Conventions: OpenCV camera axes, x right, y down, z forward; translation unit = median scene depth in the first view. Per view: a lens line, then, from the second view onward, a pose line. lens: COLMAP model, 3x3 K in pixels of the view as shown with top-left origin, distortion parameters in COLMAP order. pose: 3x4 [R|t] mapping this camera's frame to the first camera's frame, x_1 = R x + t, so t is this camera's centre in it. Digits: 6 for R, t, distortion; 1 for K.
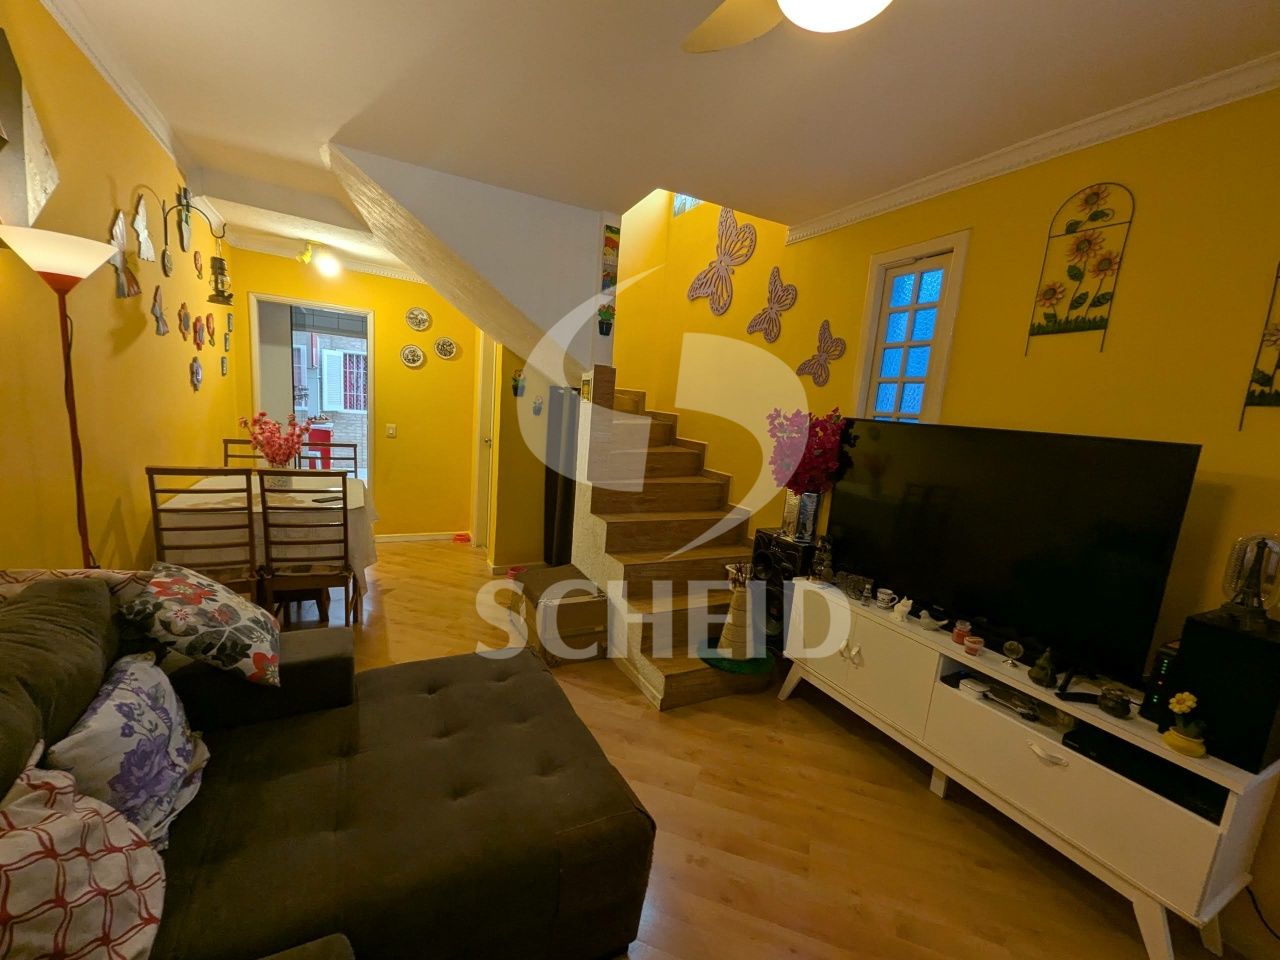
lens RADIAL K [[525.6, 0, 650.9], [0, 525.6, 487.2], [0, 0, 1]] dist [-0.001378, -0.000171]
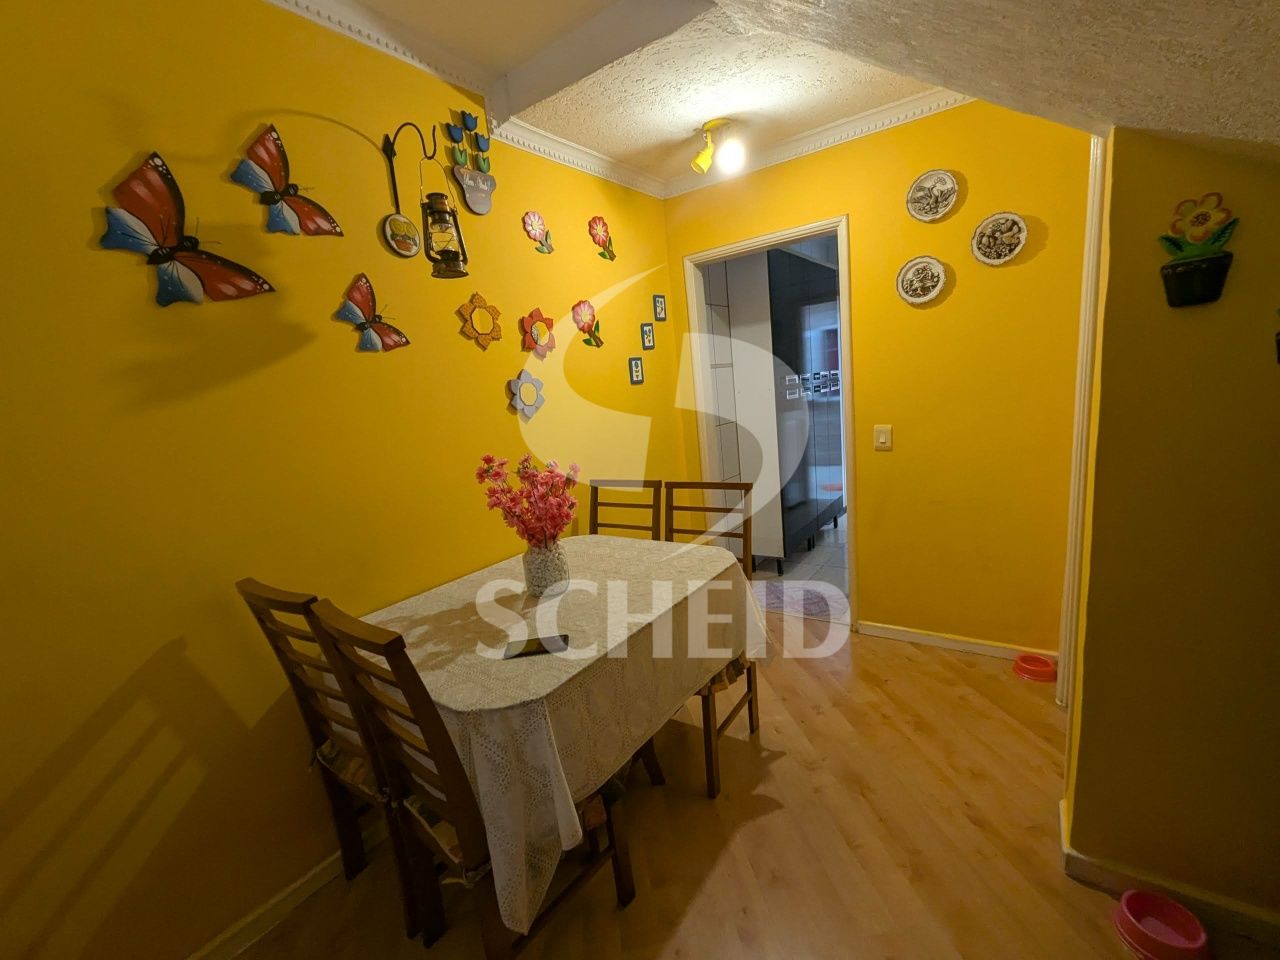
lens RADIAL K [[525.6, 0, 650.9], [0, 525.6, 487.2], [0, 0, 1]] dist [-0.001378, -0.000171]
pose [[0.415459, 0.048991, -0.908292, -0.109128], [0.001265, 0.998516, 0.054437, -0.086148], [0.909611, -0.023766, 0.414780, 0.569290]]
